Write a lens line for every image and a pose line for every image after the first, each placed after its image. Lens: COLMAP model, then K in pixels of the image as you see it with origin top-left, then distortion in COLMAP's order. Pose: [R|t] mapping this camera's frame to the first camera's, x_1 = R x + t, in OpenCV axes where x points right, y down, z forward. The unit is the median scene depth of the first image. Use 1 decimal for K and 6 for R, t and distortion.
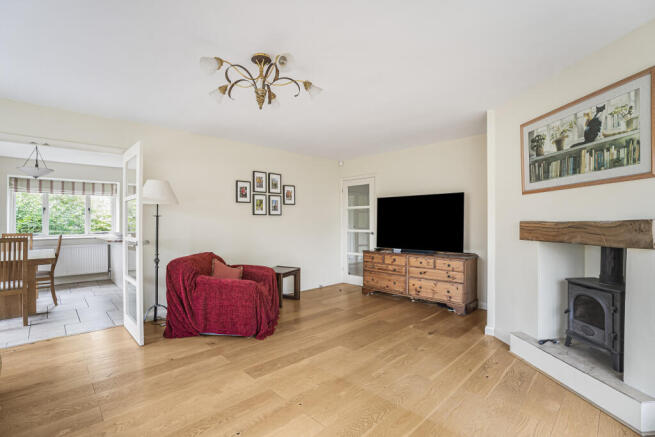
lens RADIAL K [[297.3, 0, 324.0], [0, 297.3, 221.6], [0, 0, 1]] dist [-0.003391, -0.000224]
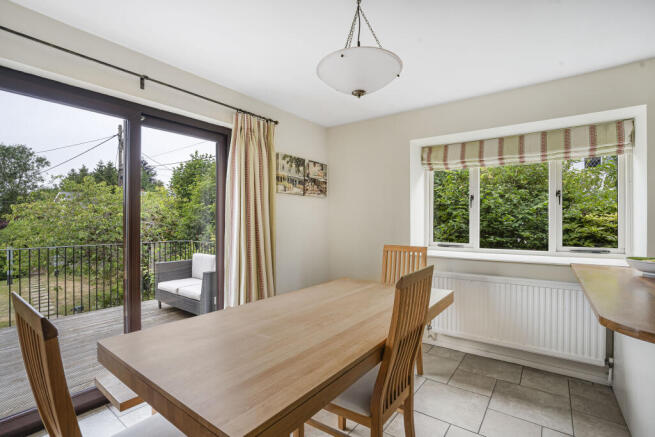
lens RADIAL K [[297.3, 0, 323.8], [0, 297.3, 223.2], [0, 0, 1]] dist [-0.003391, -0.000224]
pose [[0.165791, 0.004240, -0.986152, -0.403462], [-0.001149, 0.999991, 0.004106, 0.000627], [0.986160, 0.000452, 0.165794, 0.564642]]
